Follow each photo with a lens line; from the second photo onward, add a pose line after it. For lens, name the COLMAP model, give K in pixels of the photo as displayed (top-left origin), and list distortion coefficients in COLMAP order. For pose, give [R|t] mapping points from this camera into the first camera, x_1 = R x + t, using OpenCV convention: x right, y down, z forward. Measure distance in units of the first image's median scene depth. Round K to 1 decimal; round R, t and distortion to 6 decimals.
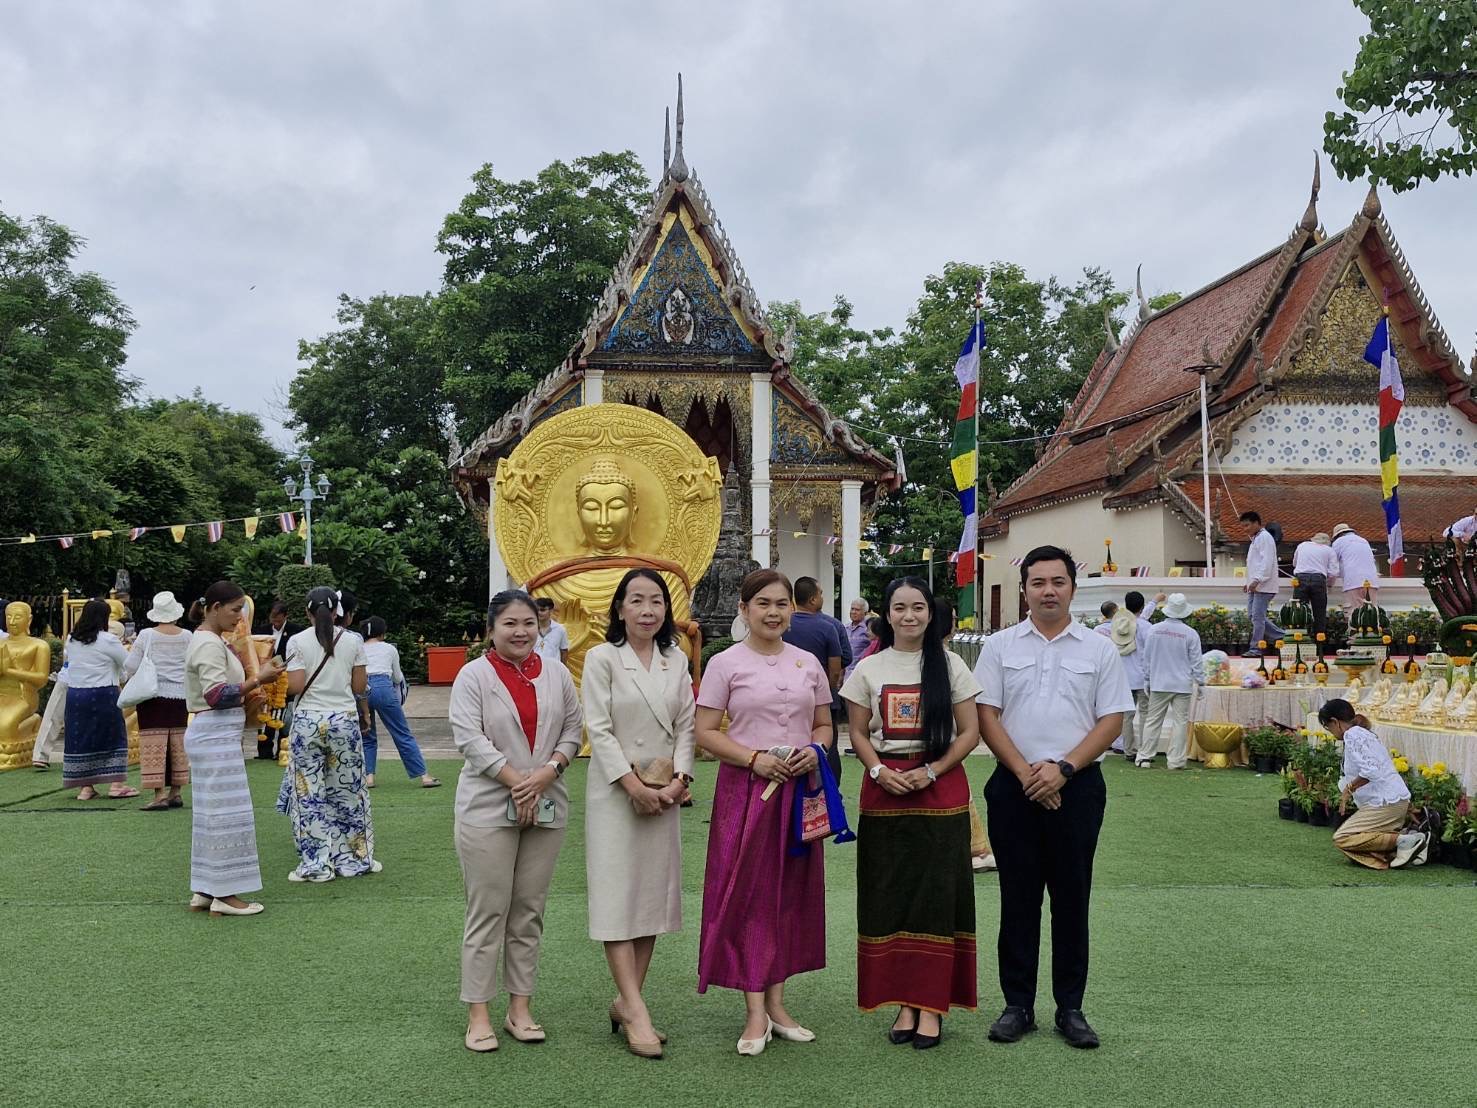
lens RADIAL K [[1403.7, 0, 739.9], [0, 1403.7, 568.6], [0, 0, 1]] dist [0.093918, 0.000000]
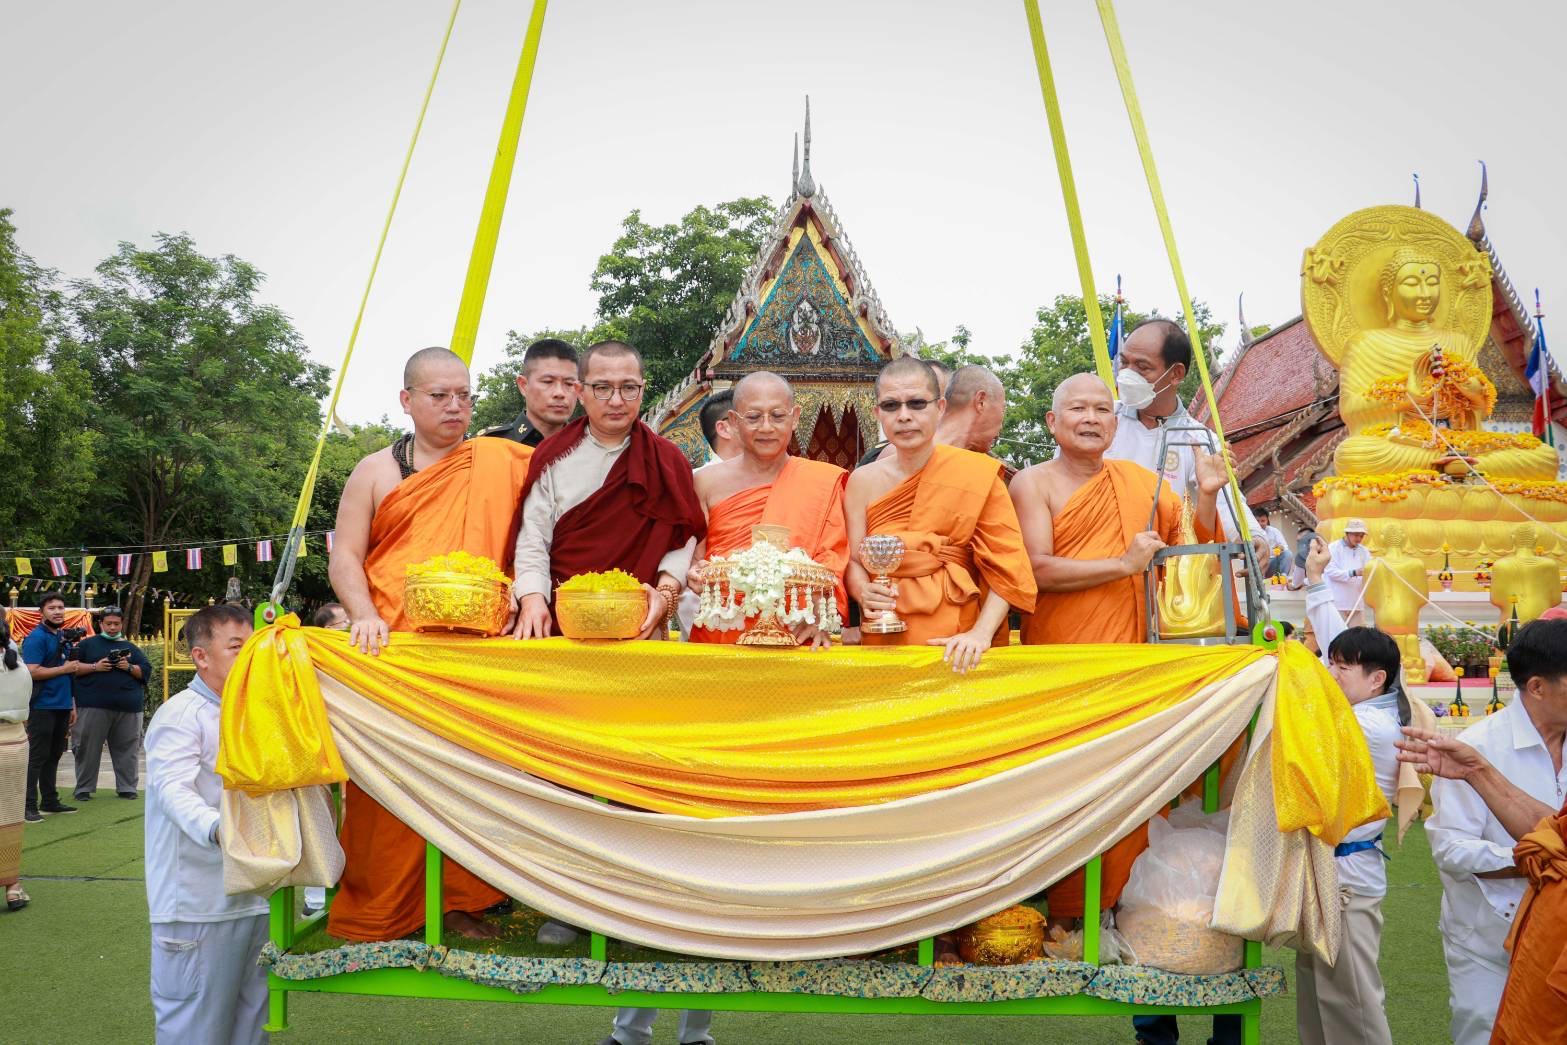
lens RADIAL K [[1283.2, 0, 748.8], [0, 1283.2, 542.7], [0, 0, 1]] dist [-0.095893, 0.037936]
pose [[0.995832, 0.001966, -0.091188, -0.000198], [-0.004350, 0.999654, -0.025958, -0.001030], [0.091106, 0.026246, 0.995495, 0.084032]]
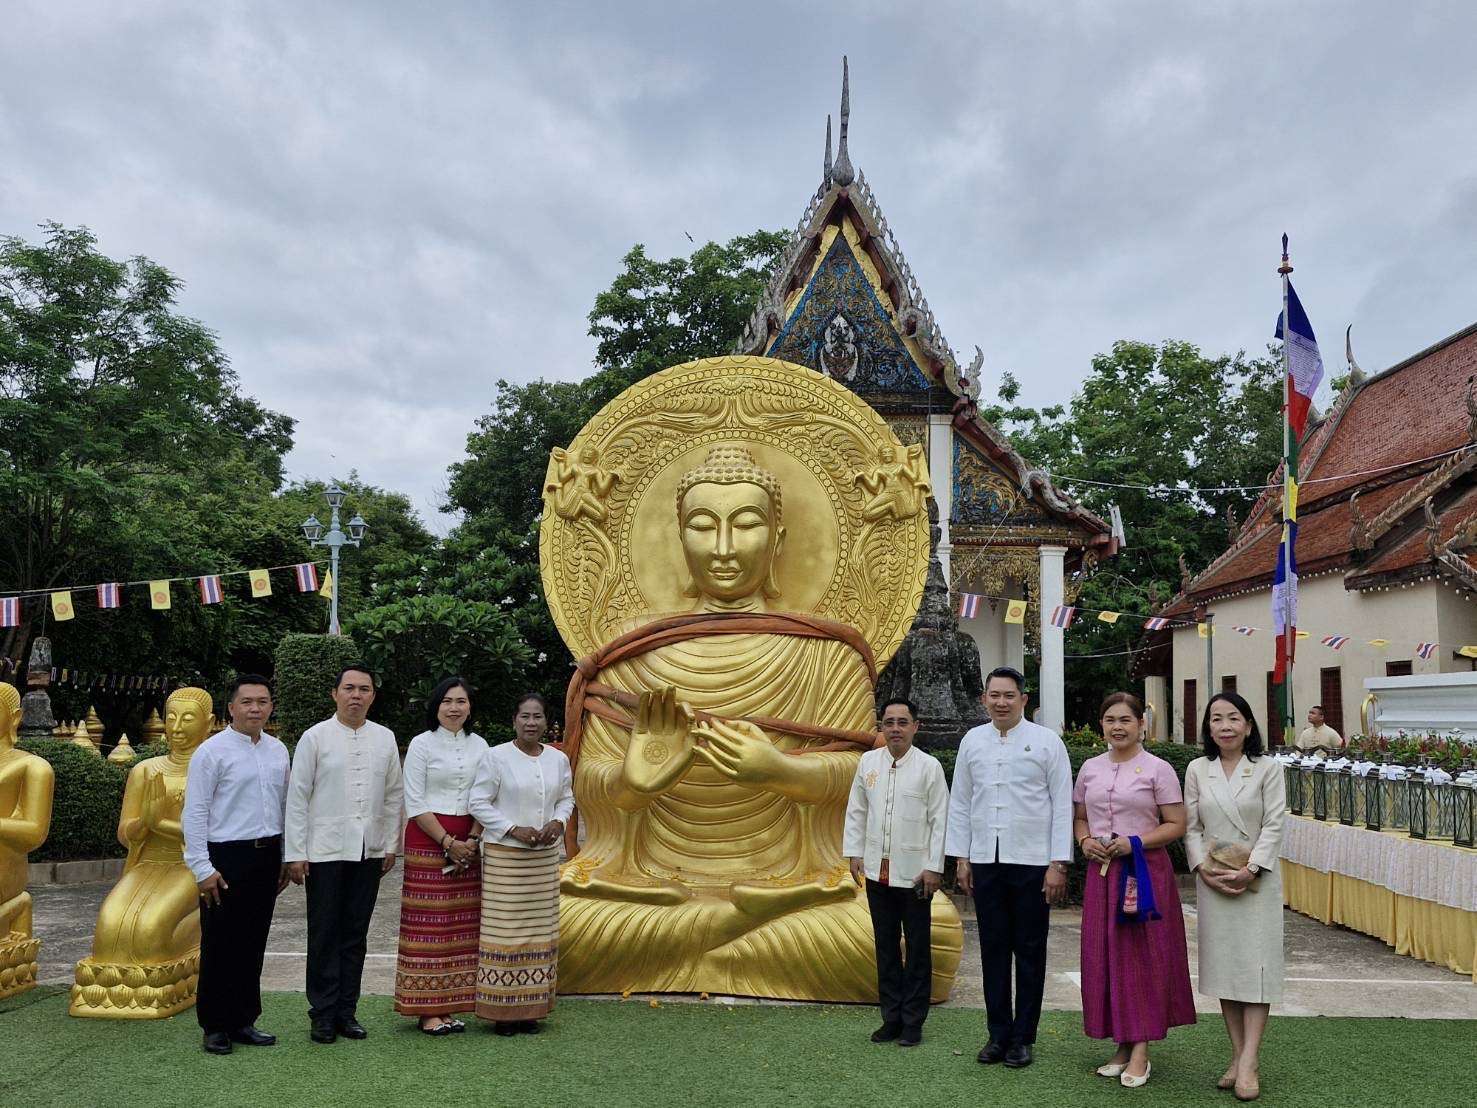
lens RADIAL K [[1403.7, 0, 720.6], [0, 1403.7, 574.3], [0, 0, 1]] dist [0.093918, 0.000000]
pose [[0.992584, 0.004173, -0.121486, -0.011402], [-0.011363, 0.998219, -0.058556, 0.003411], [0.121025, 0.059502, 0.990865, 0.168911]]
